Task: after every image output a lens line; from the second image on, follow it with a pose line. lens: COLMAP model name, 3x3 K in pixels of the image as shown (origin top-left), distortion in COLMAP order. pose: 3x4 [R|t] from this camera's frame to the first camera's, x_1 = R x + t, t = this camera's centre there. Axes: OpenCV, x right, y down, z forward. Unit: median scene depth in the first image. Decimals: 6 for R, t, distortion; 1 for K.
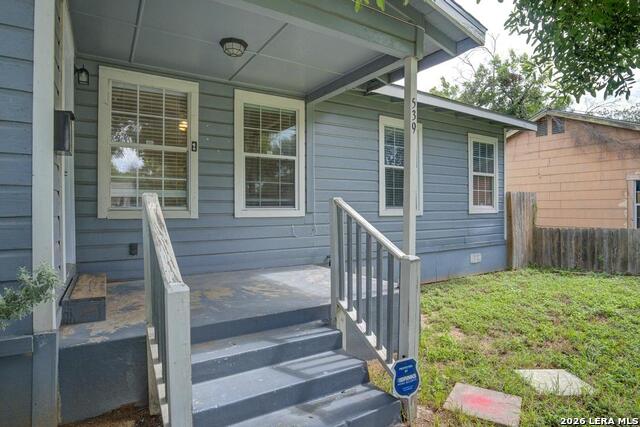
lens RADIAL K [[359.2, 0, 326.0], [0, 359.2, 209.8], [0, 0, 1]] dist [-0.050957, 0.006346]
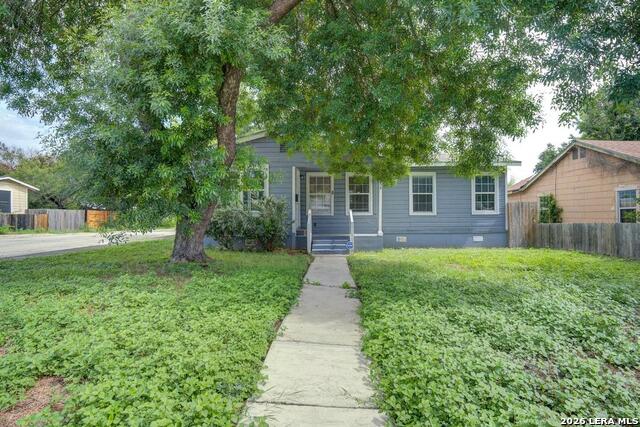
lens RADIAL K [[359.2, 0, 317.8], [0, 359.2, 210.1], [0, 0, 1]] dist [-0.050957, 0.006346]
pose [[0.822350, -0.010580, -0.568883, 0.762558], [0.001608, 0.999866, -0.016270, 0.014886], [0.568979, 0.012464, 0.822257, -0.966463]]
